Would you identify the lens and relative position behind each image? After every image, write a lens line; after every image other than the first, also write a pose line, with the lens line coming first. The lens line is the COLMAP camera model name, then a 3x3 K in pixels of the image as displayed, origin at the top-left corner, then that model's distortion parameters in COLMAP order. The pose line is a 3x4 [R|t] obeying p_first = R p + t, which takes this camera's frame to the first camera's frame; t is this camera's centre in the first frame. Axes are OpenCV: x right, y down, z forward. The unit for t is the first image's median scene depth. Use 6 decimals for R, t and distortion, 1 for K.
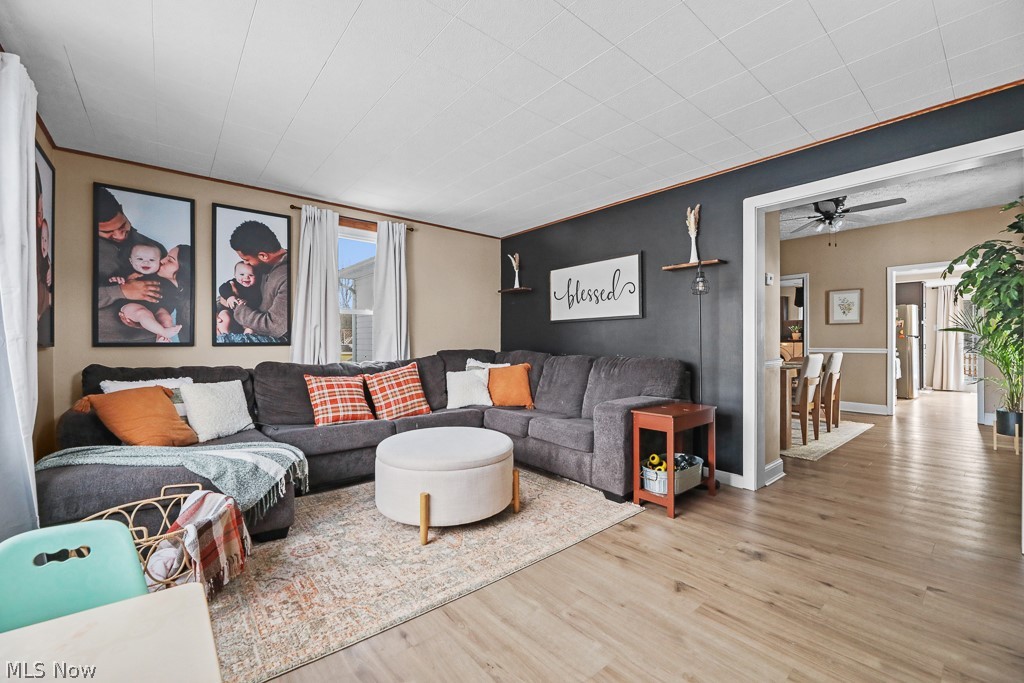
lens RADIAL K [[411.7, 0, 512.0], [0, 411.7, 341.5], [0, 0, 1]] dist [-0.002034, -0.000565]
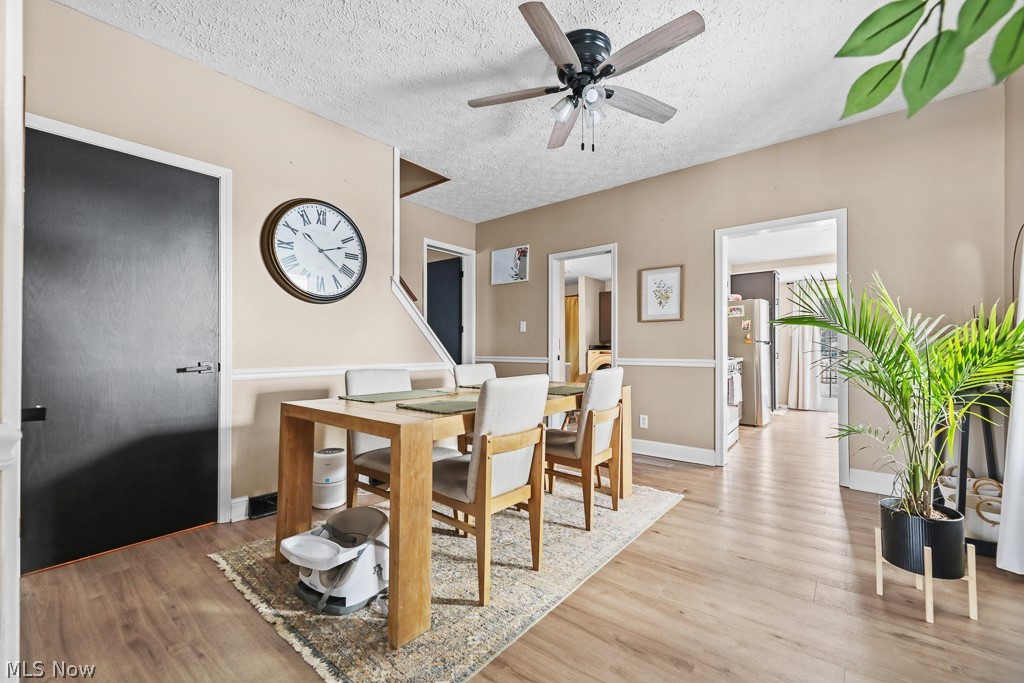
lens RADIAL K [[407.7, 0, 511.4], [0, 407.7, 347.5], [0, 0, 1]] dist [0.000494, -0.003002]
pose [[0.983178, 0.000868, 0.182648, 0.330196], [0.000226, 0.999982, -0.005970, 0.001470], [-0.182650, 0.005911, 0.983160, 0.298503]]
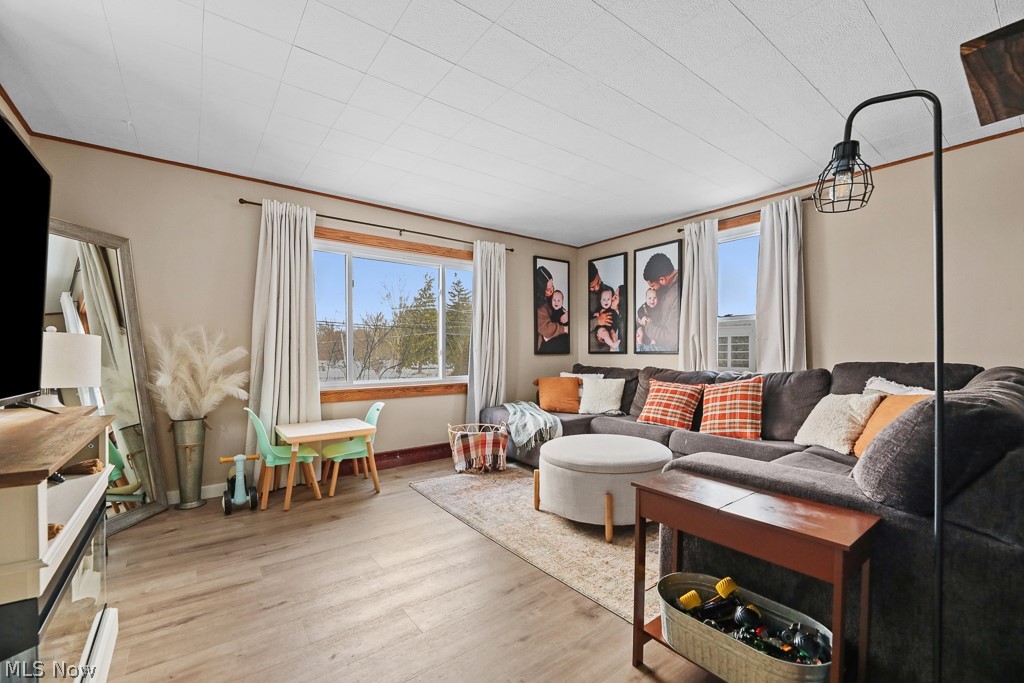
lens RADIAL K [[430.8, 0, 507.9], [0, 430.8, 361.7], [0, 0, 1]] dist [0.000332, -0.000070]
pose [[-0.054993, 0.023544, -0.998209, 0.830485], [0.007228, 0.999705, 0.023181, 0.000468], [0.998461, -0.005940, -0.055147, 0.730156]]
